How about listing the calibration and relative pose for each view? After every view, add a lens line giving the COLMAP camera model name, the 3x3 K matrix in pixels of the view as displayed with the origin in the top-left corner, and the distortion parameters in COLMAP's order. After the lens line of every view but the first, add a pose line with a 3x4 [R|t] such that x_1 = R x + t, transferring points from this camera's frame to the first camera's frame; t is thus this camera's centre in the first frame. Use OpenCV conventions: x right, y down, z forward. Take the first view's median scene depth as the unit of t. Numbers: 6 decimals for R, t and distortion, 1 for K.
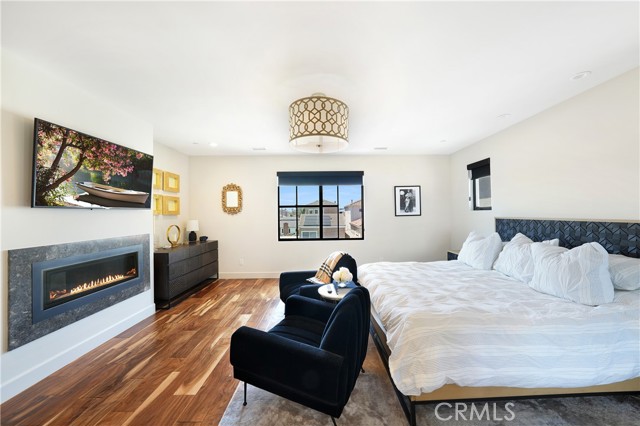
lens RADIAL K [[230.9, 0, 335.6], [0, 230.9, 218.3], [0, 0, 1]] dist [-0.002244, -0.000240]
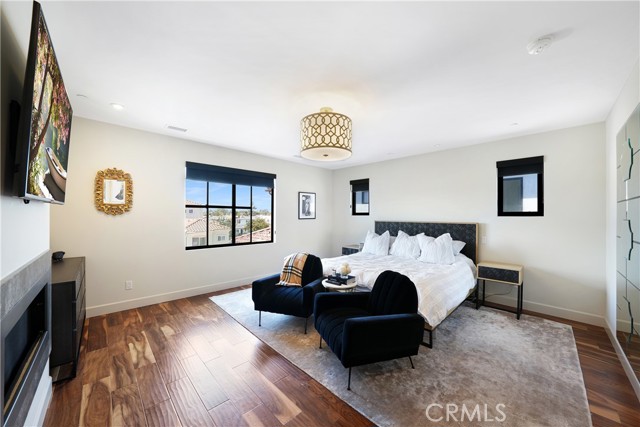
lens RADIAL K [[230.9, 0, 335.6], [0, 230.9, 218.8], [0, 0, 1]] dist [-0.002244, -0.000240]
pose [[0.731416, 0.005844, 0.681906, -0.433806], [-0.002911, 0.999981, -0.005447, -0.004637], [-0.681925, 0.001999, 0.731419, 0.082464]]
